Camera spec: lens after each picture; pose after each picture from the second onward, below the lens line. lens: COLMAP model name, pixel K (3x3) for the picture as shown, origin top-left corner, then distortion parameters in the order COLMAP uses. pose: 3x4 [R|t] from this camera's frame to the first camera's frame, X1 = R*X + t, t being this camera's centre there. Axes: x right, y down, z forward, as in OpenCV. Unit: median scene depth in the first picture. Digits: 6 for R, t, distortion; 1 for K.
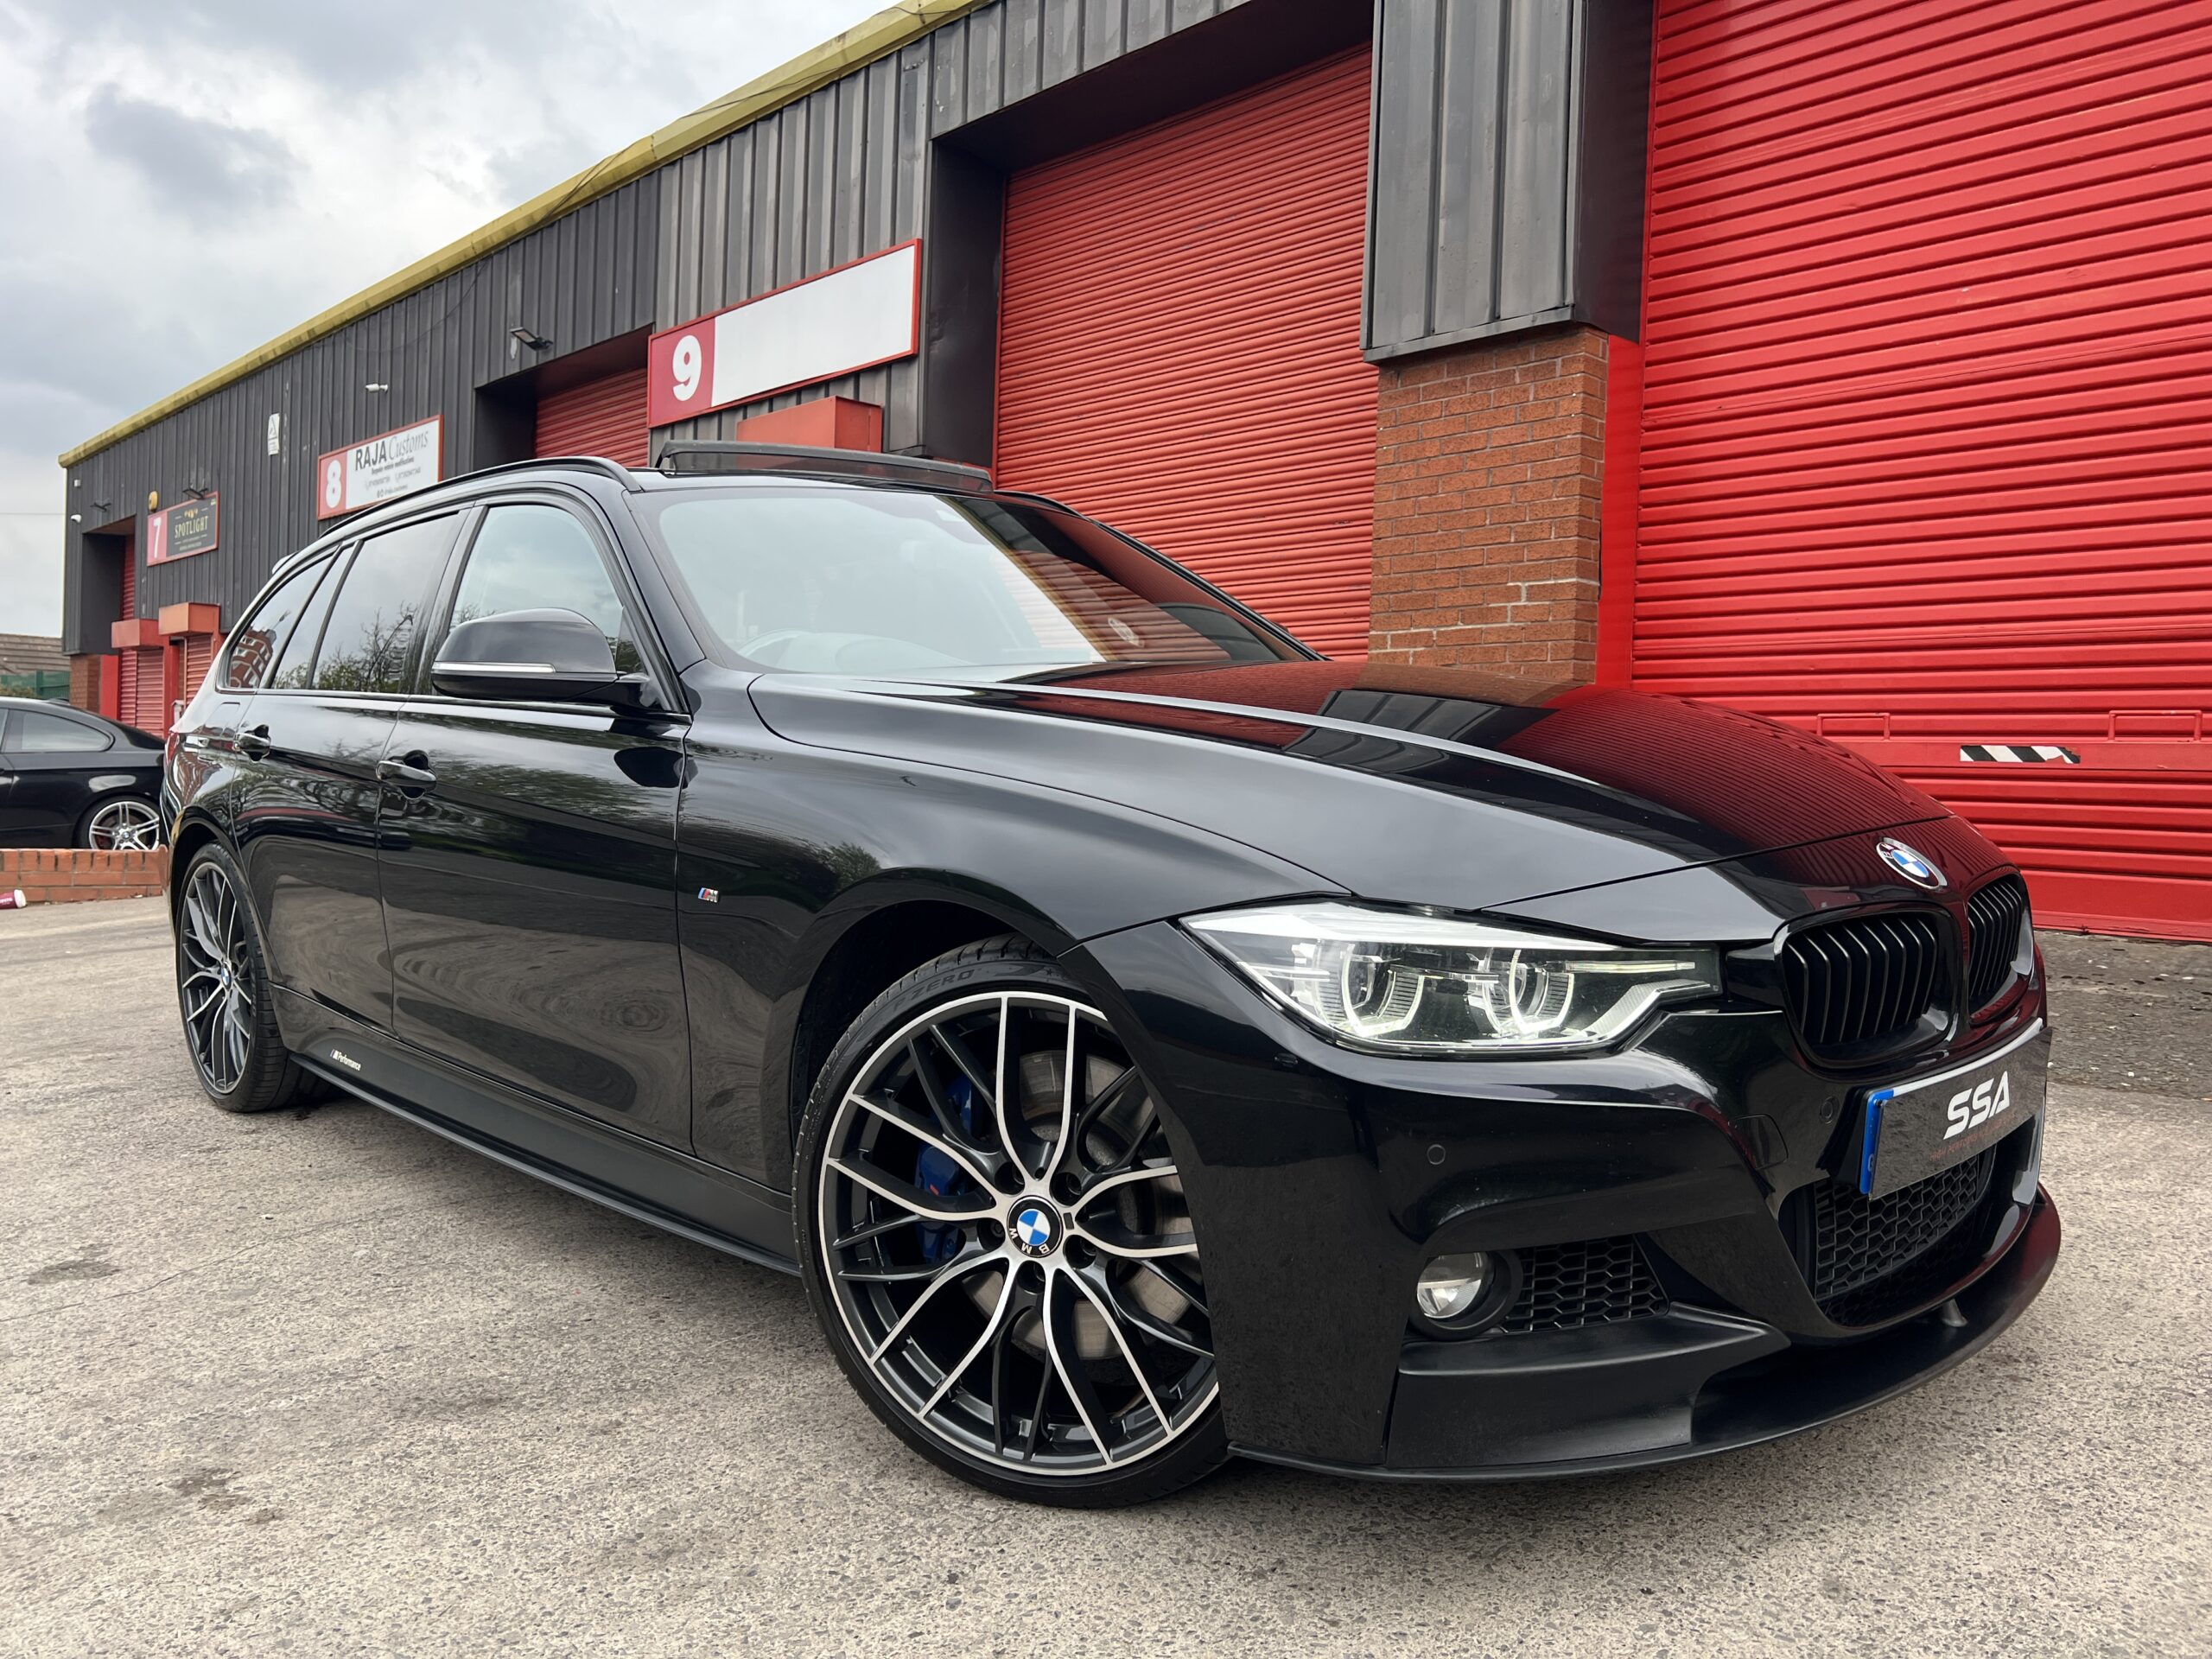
lens RADIAL K [[1674.0, 0, 1107.0], [0, 1674.0, 814.0], [0, 0, 1]] dist [0.042767, -0.051128]
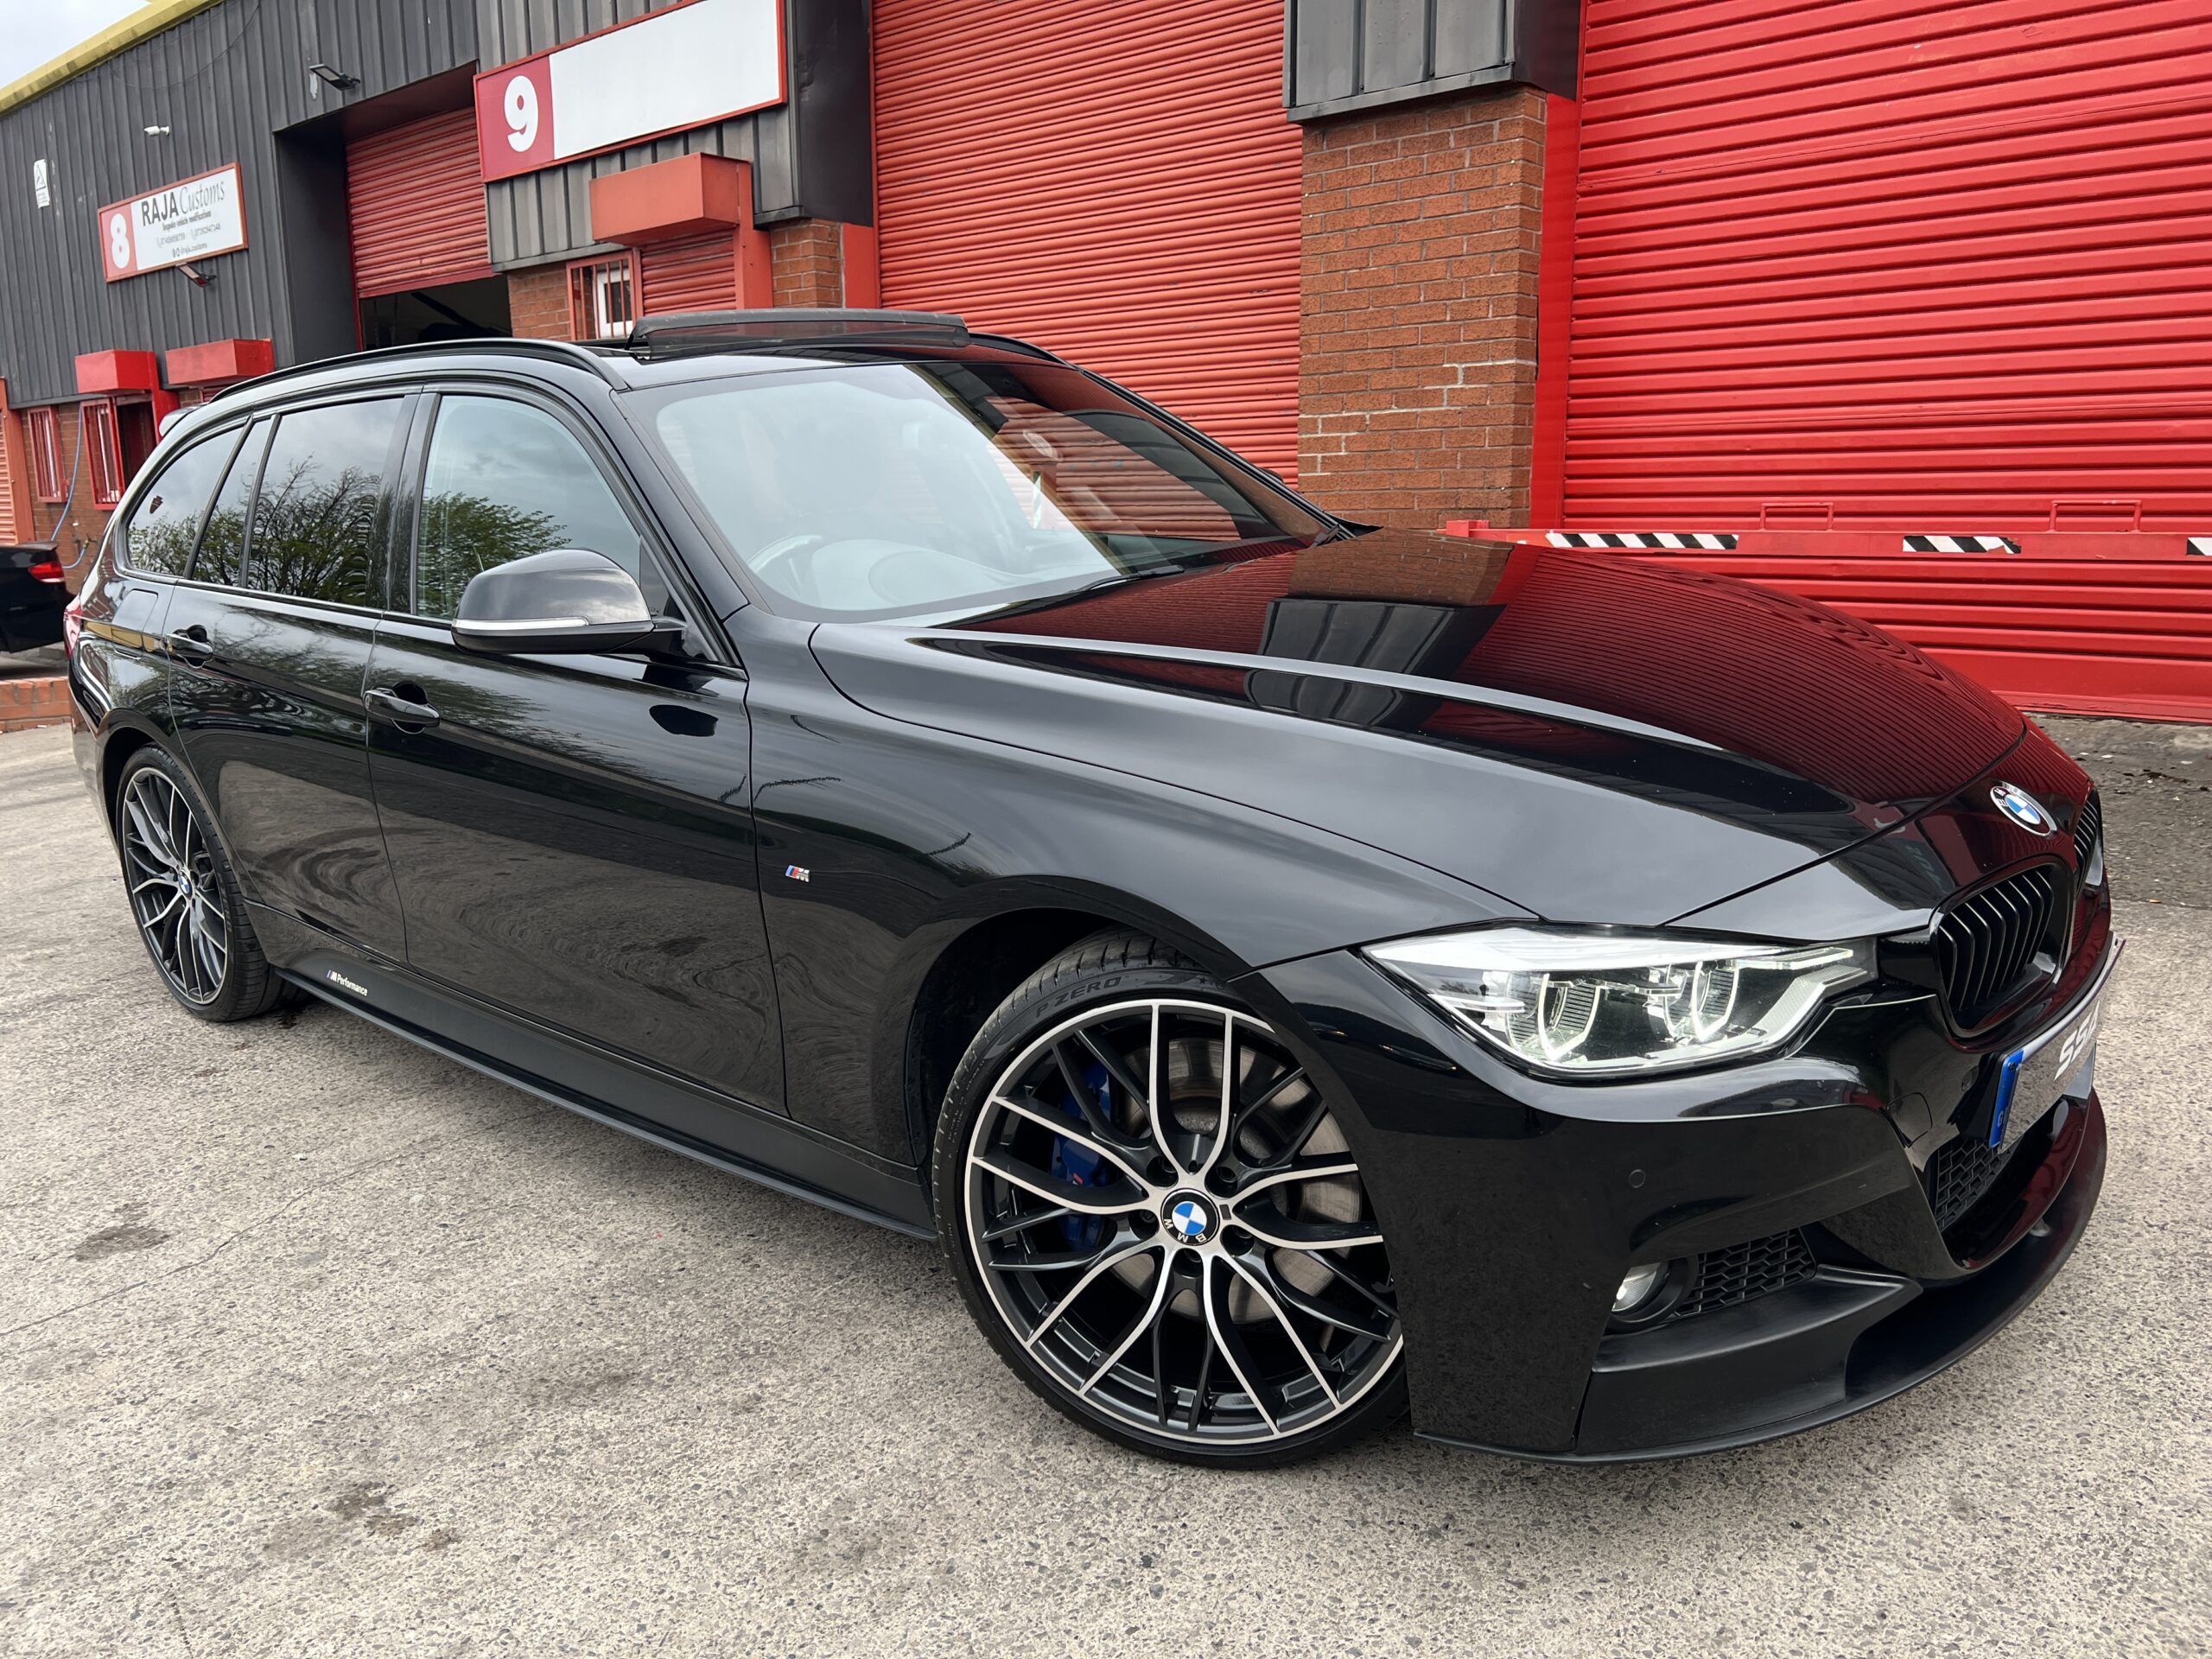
lens RADIAL K [[1674.0, 0, 1103.3], [0, 1674.0, 830.6], [0, 0, 1]] dist [0.042767, -0.051128]
pose [[0.995403, -0.054830, 0.078533, -0.050041], [0.040489, 0.983951, 0.173782, -0.050264], [-0.086802, -0.169803, 0.981648, 0.014501]]
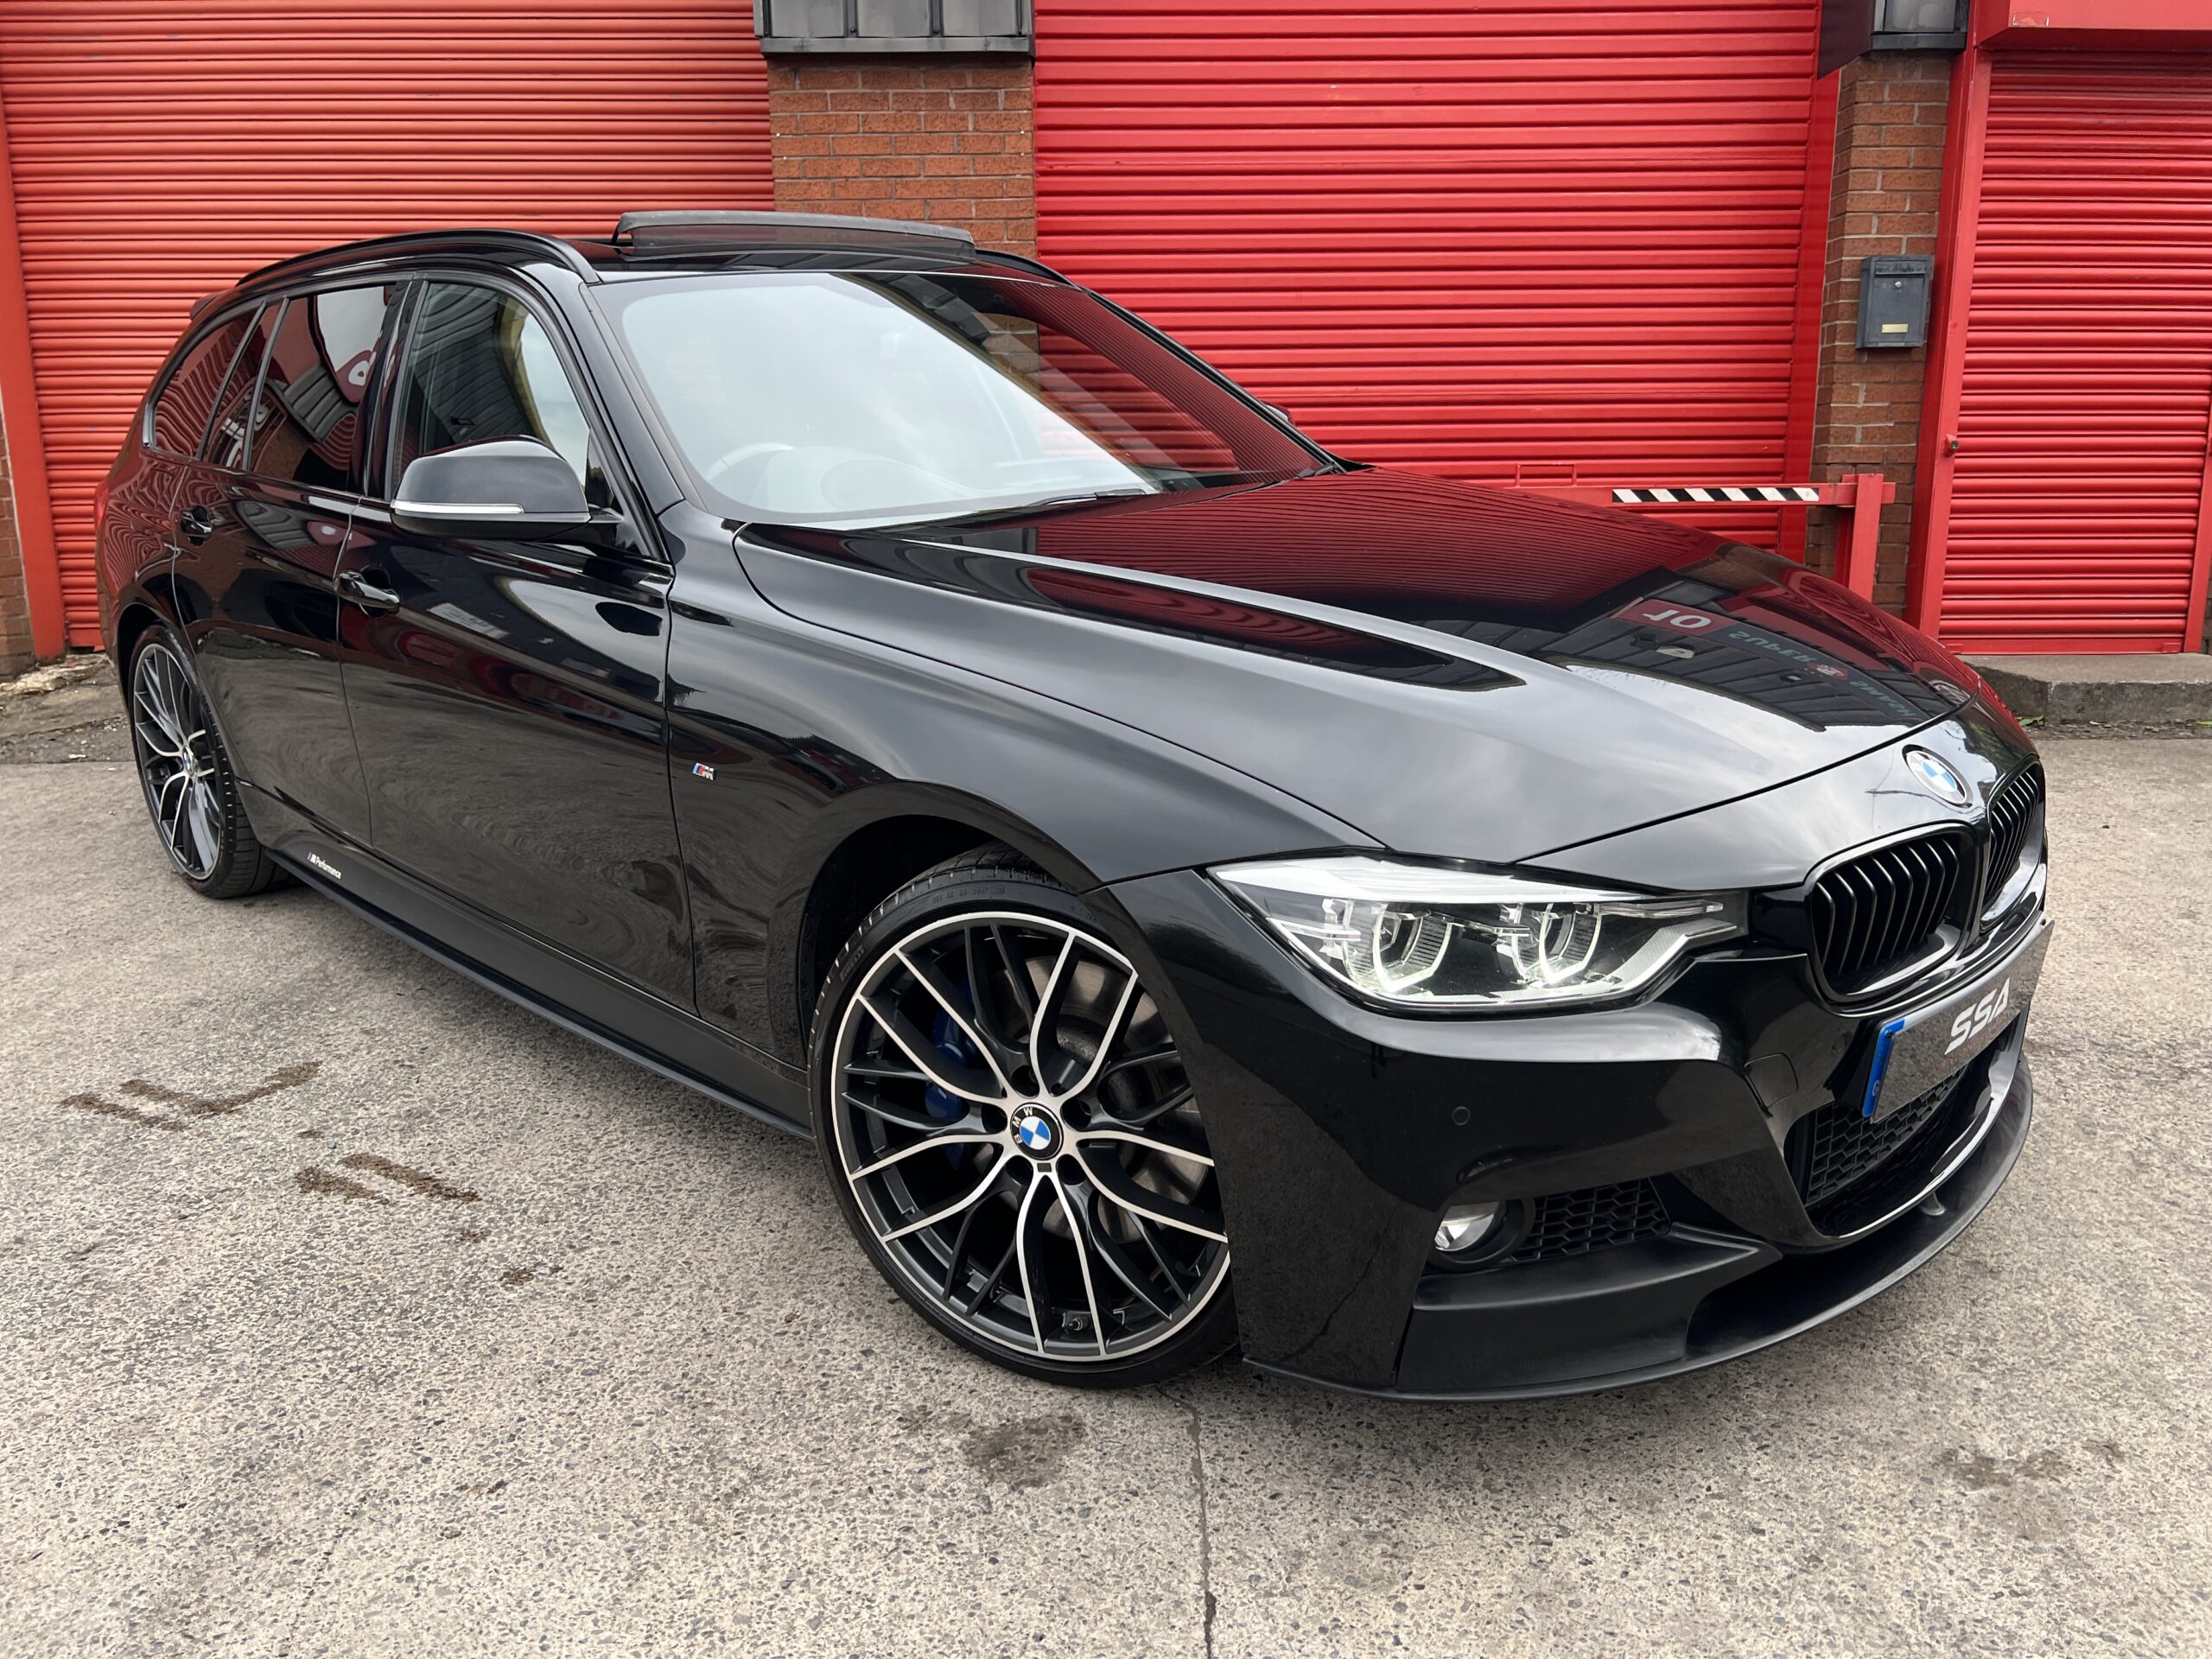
lens RADIAL K [[1674.0, 0, 1128.3], [0, 1674.0, 842.1], [0, 0, 1]] dist [0.042767, -0.051128]
pose [[0.667330, -0.184383, 0.721577, -0.466733], [0.044805, 0.977054, 0.208228, -0.045057], [-0.743414, -0.106626, 0.660278, 0.255304]]
